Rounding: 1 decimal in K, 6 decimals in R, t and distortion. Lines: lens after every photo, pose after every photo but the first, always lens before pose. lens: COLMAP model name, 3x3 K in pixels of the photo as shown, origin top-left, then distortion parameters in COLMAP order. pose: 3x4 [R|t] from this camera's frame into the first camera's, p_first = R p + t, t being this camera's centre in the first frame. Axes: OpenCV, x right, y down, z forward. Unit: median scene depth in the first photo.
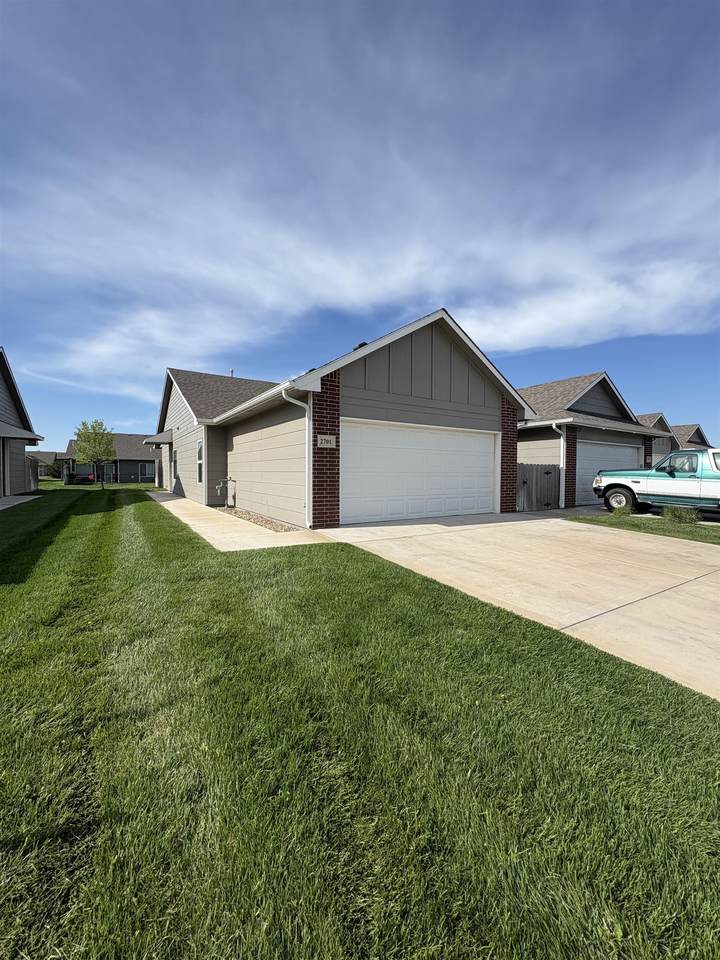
lens RADIAL K [[395.0, 0, 341.1], [0, 395.0, 486.1], [0, 0, 1]] dist [0.015477, -0.000281]
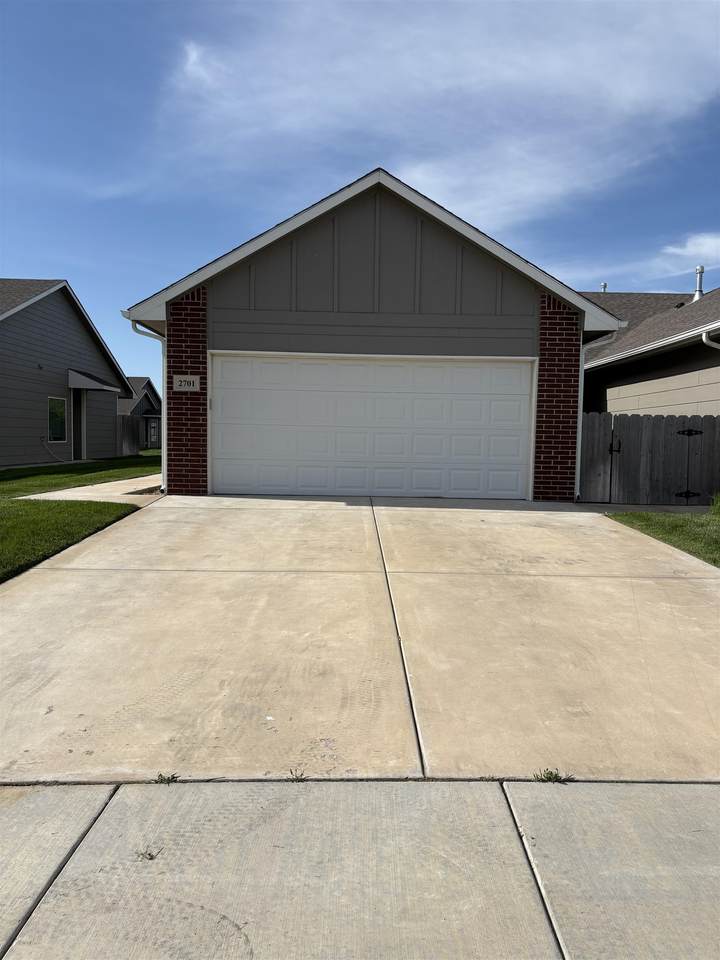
lens RADIAL K [[748.2, 0, 342.7], [0, 748.2, 483.4], [0, 0, 1]] dist [0.066238, -0.044184]
pose [[0.857707, 0.038698, -0.512680, 0.688602], [-0.031110, 0.999243, 0.023378, 0.027307], [0.513196, -0.004102, 0.858261, -0.073087]]
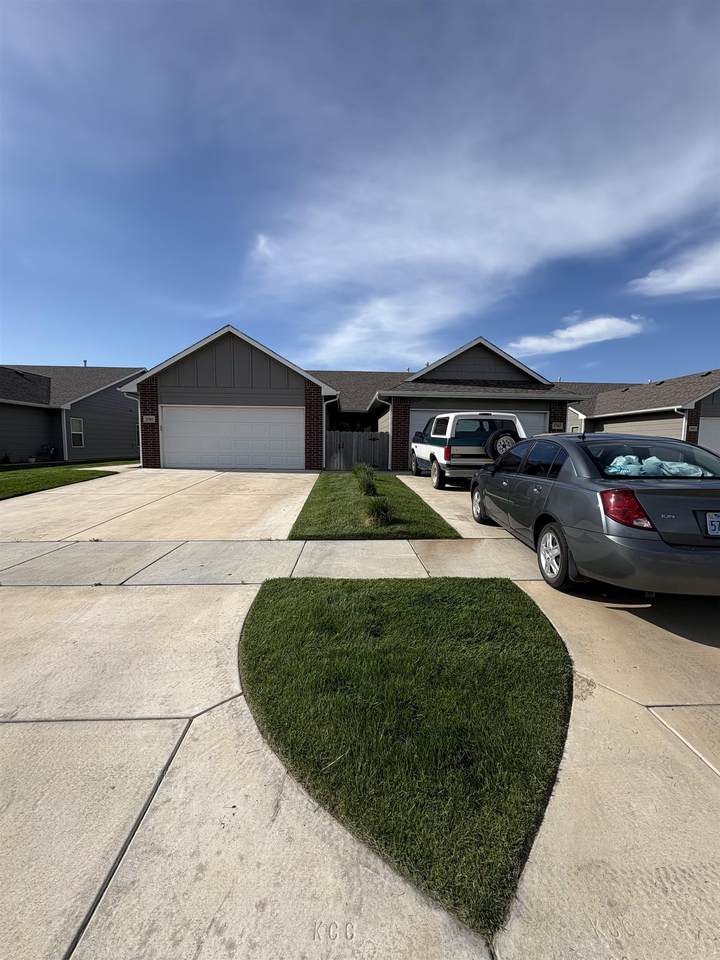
lens RADIAL K [[395.0, 0, 352.0], [0, 395.0, 479.0], [0, 0, 1]] dist [0.015477, -0.000281]
pose [[0.865346, 0.045154, -0.499136, 1.140902], [-0.022891, 0.998455, 0.050638, 0.029866], [0.500651, -0.032394, 0.865043, -0.057016]]
